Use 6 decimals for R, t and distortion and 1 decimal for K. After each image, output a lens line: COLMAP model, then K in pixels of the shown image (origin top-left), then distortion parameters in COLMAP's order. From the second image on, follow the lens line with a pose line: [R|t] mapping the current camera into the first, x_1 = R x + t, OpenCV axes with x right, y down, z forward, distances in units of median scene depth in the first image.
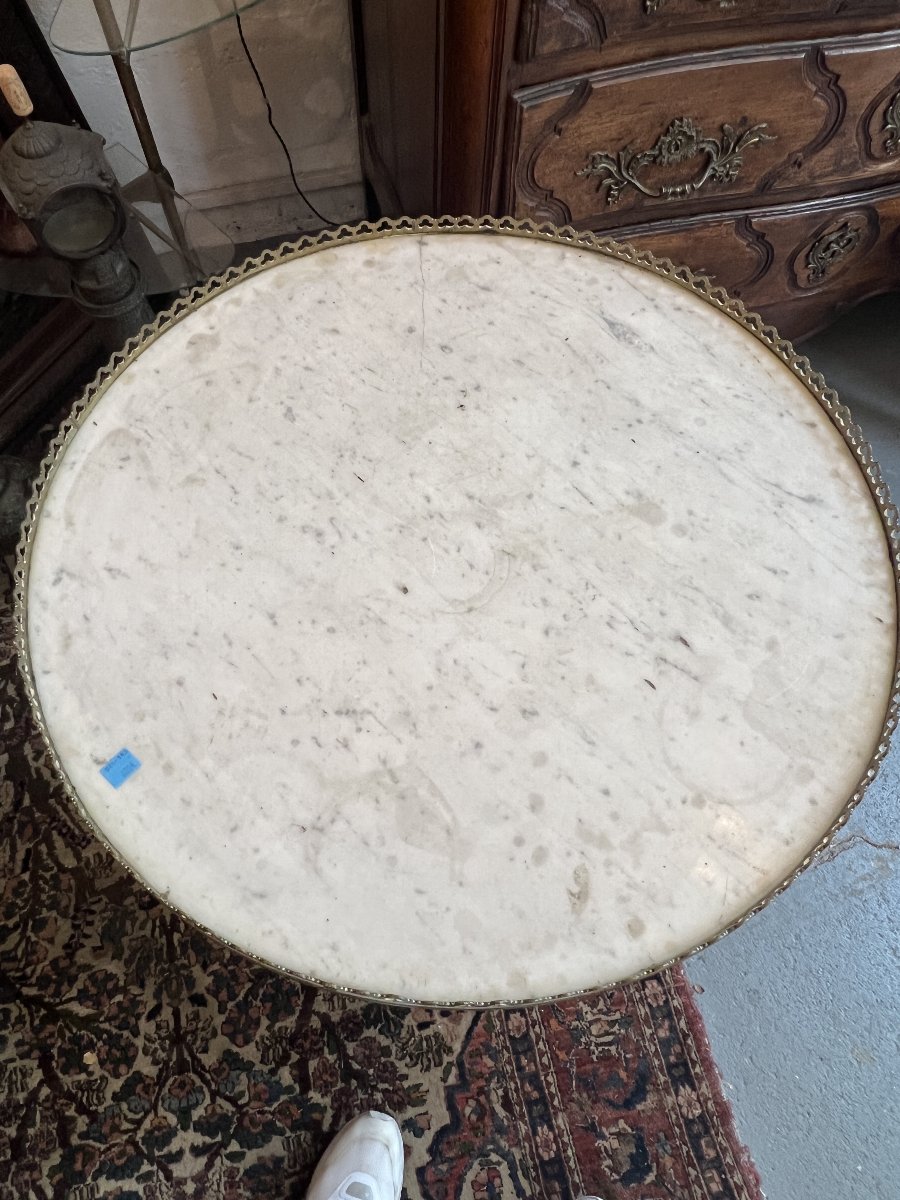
lens RADIAL K [[808.7, 0, 427.9], [0, 808.7, 578.3], [0, 0, 1]] dist [0.004356, -0.005272]
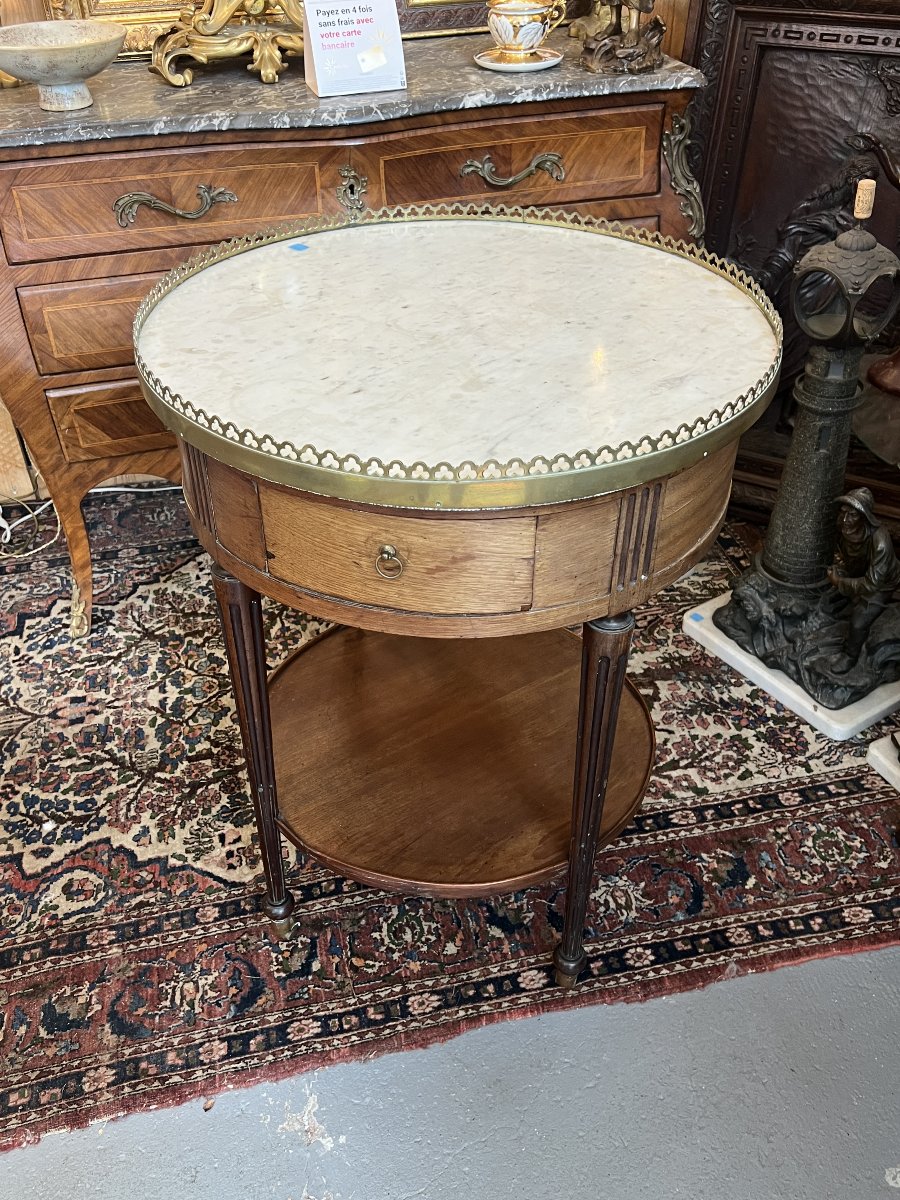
lens RADIAL K [[1048.1, 0, 440.2], [0, 1048.1, 604.6], [0, 0, 1]] dist [0.041930, -0.048250]
pose [[0.011479, 0.614868, -0.788547, 0.922217], [-0.887820, 0.369083, 0.274868, -0.187259], [0.460047, 0.696932, 0.550129, 0.185134]]
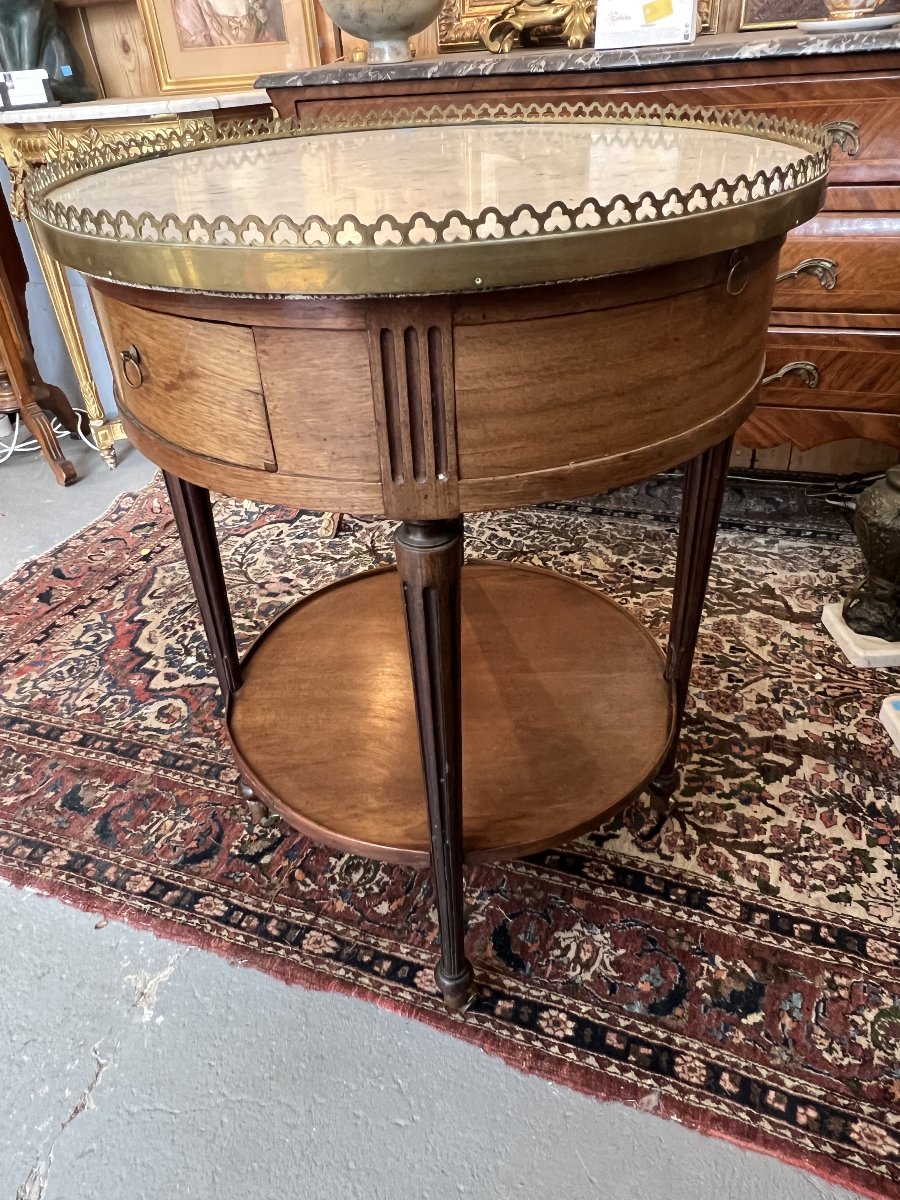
lens RADIAL K [[852.2, 0, 440.0], [0, 852.2, 588.7], [0, 0, 1]] dist [0.001135, -0.000877]
pose [[-0.555278, 0.490145, -0.671881, 0.605320], [-0.715136, 0.131008, 0.686598, -0.444043], [0.424555, 0.861739, 0.277775, 0.634763]]
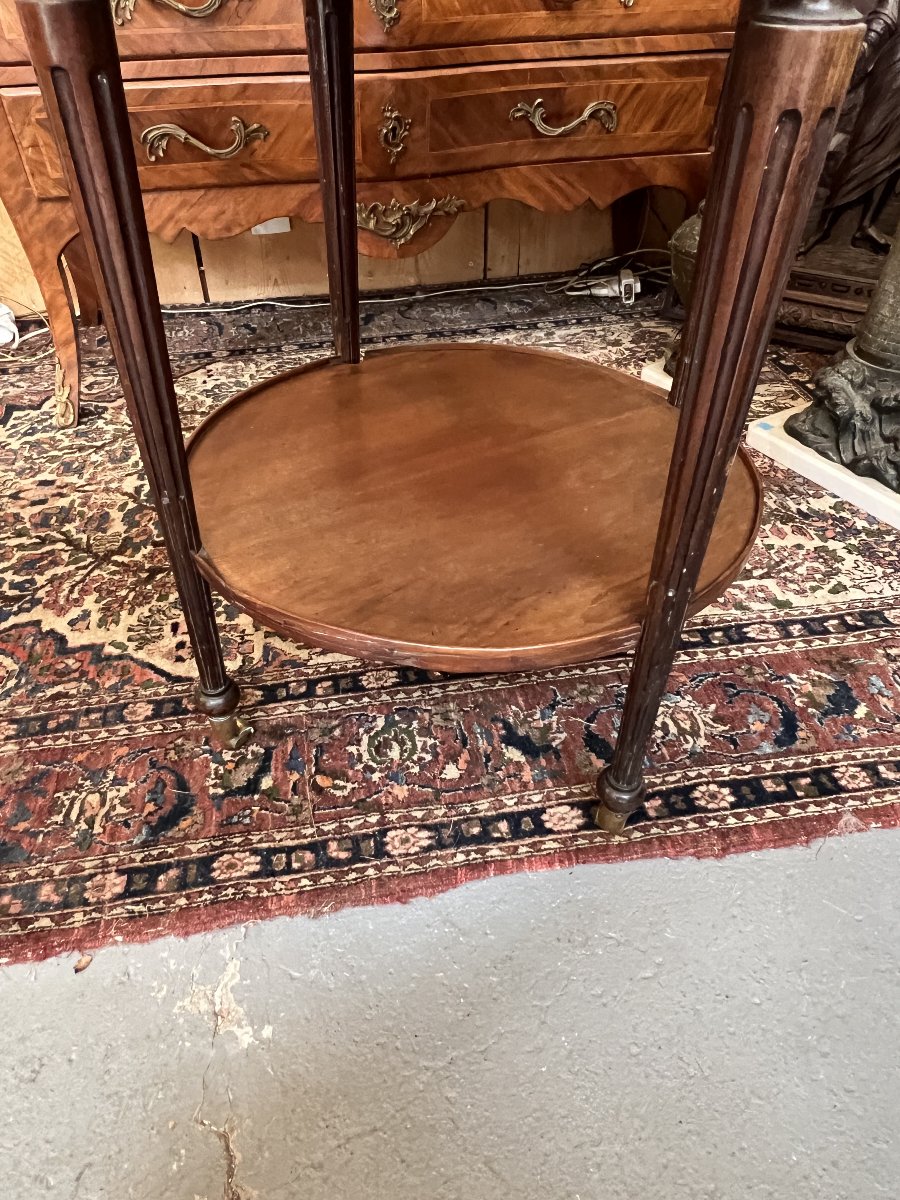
lens RADIAL K [[808.7, 0, 433.2], [0, 808.7, 589.0], [0, 0, 1]] dist [0.004356, -0.005272]
pose [[-0.056893, 0.641563, -0.764958, 0.619661], [-0.888387, 0.317081, 0.332005, 0.029854], [0.455556, 0.698467, 0.551917, 0.665511]]
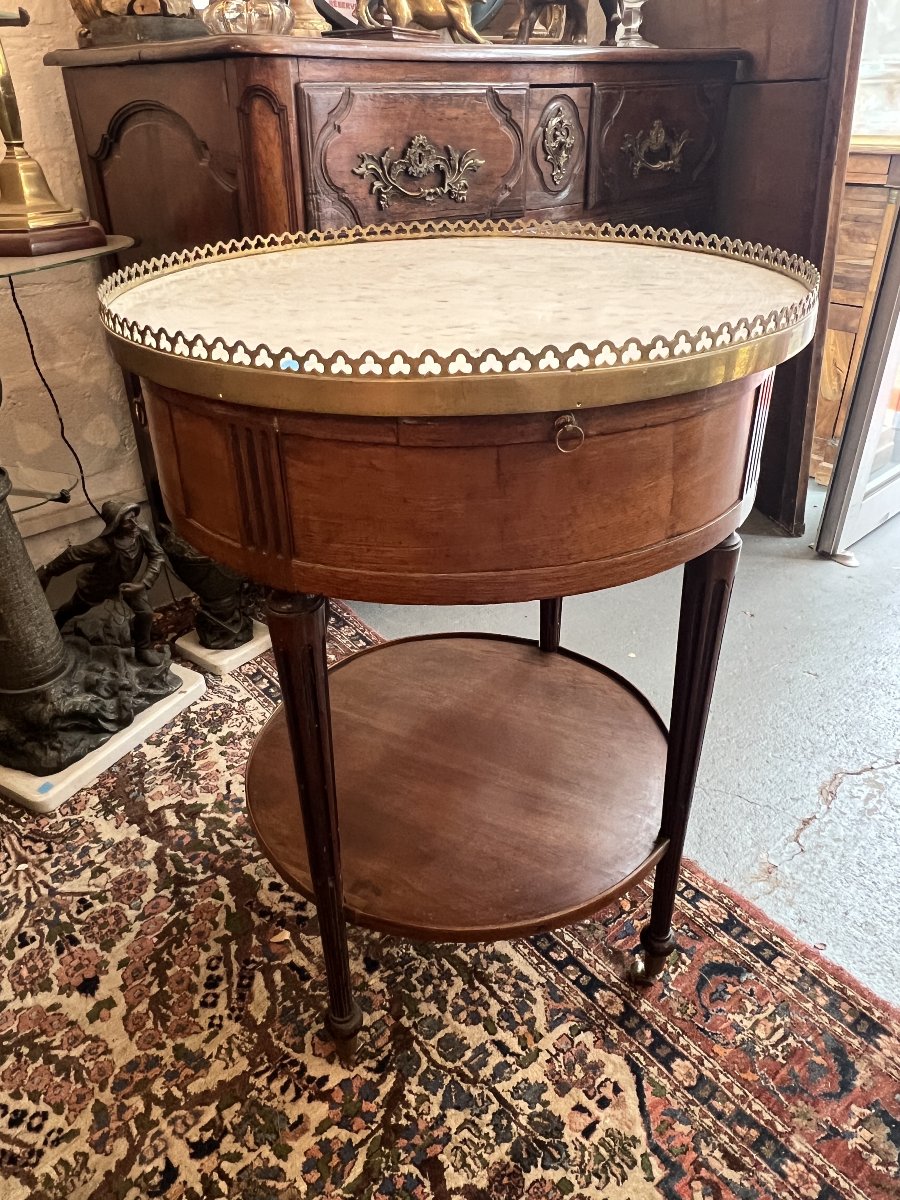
lens RADIAL K [[852.2, 0, 441.2], [0, 852.2, 587.3], [0, 0, 1]] dist [0.001135, -0.000877]
pose [[0.888445, -0.240893, 0.390688, -0.330332], [0.415360, 0.784163, -0.461047, 0.487651], [-0.195300, 0.571891, 0.796743, 0.112548]]
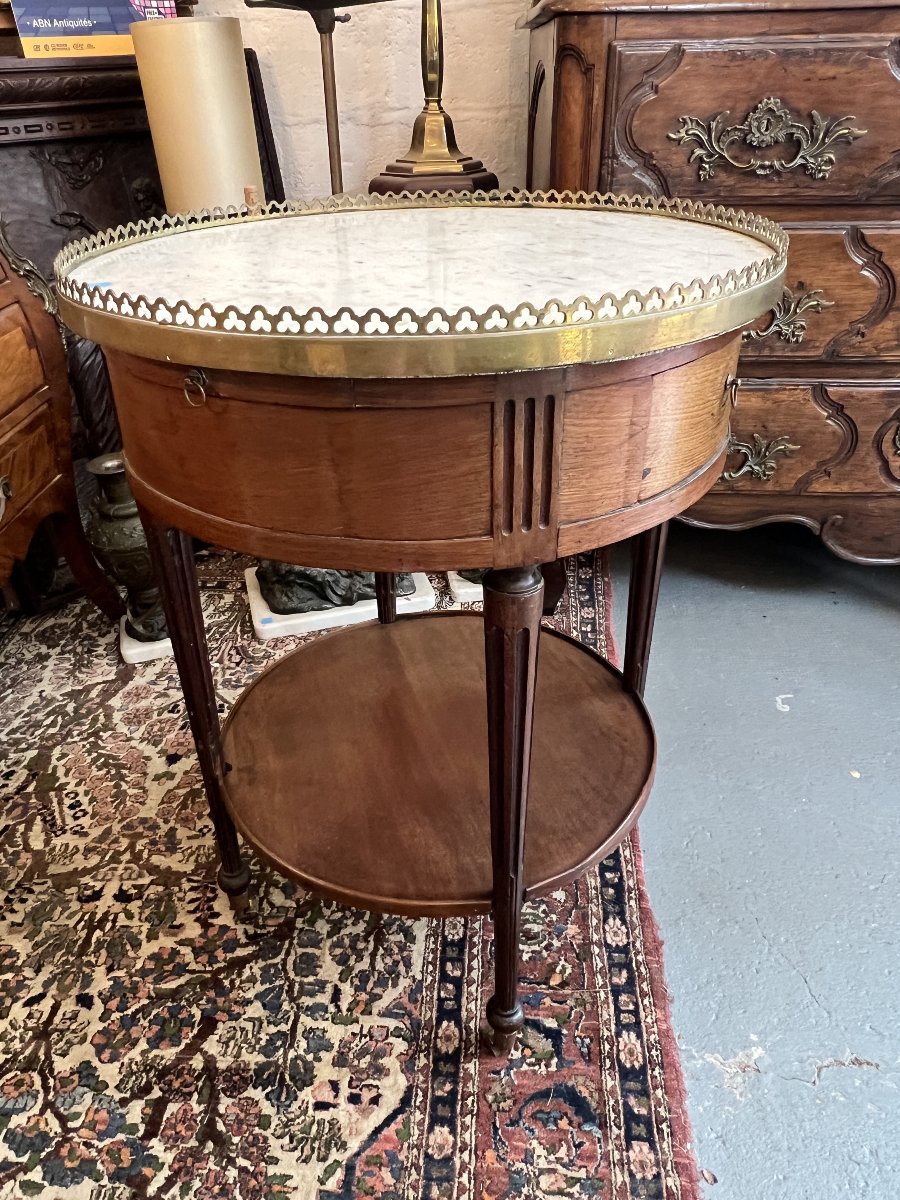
lens RADIAL K [[852.2, 0, 433.4], [0, 852.2, 582.3], [0, 0, 1]] dist [0.001135, -0.000877]
pose [[0.954799, 0.131011, -0.266825, 0.253947], [-0.252038, 0.832710, -0.493022, 0.536947], [0.157596, 0.537987, 0.828090, 0.099905]]
